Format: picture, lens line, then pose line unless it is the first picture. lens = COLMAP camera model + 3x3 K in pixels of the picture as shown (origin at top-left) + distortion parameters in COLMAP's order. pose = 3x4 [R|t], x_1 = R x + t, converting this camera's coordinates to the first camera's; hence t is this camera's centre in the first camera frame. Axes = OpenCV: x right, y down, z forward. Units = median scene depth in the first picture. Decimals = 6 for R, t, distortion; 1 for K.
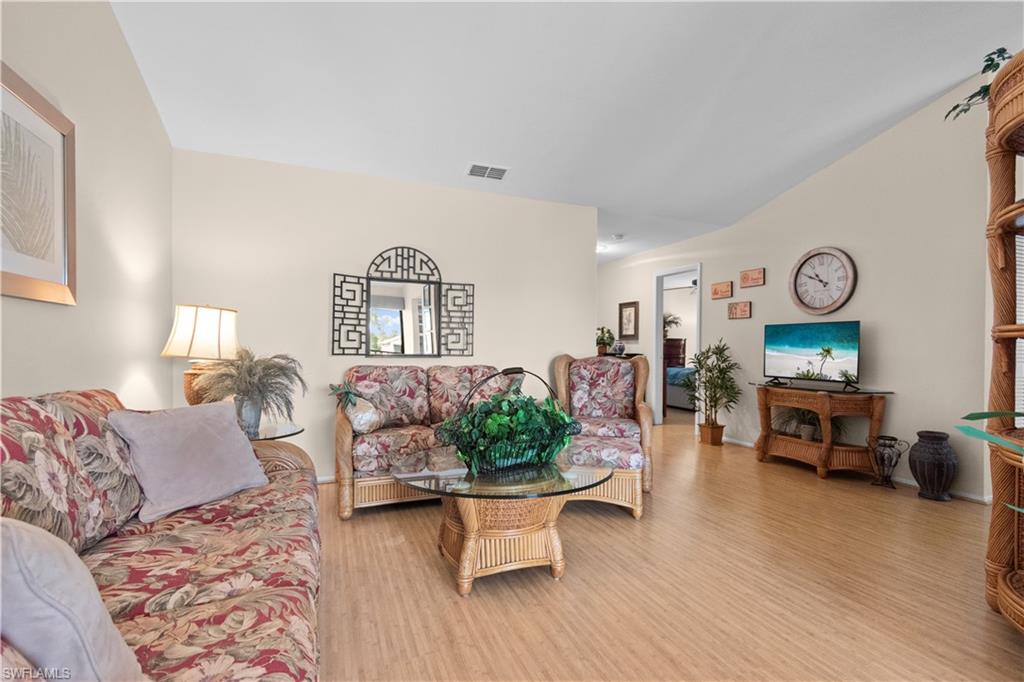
lens RADIAL K [[443.5, 0, 518.4], [0, 443.5, 355.7], [0, 0, 1]] dist [0.000381, -0.002176]
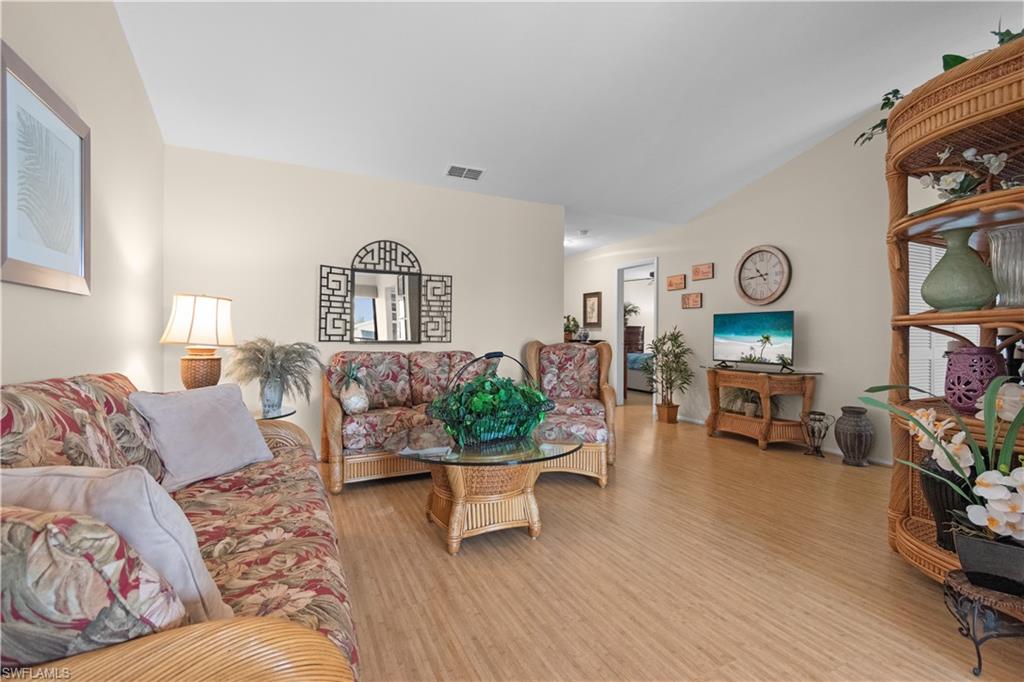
lens RADIAL K [[443.5, 0, 508.4], [0, 443.5, 339.2], [0, 0, 1]] dist [0.000381, -0.002176]
pose [[0.997962, -0.001224, 0.063806, -0.037442], [0.001797, 0.999959, -0.008924, 0.003316], [-0.063792, 0.009020, 0.997922, -0.097477]]
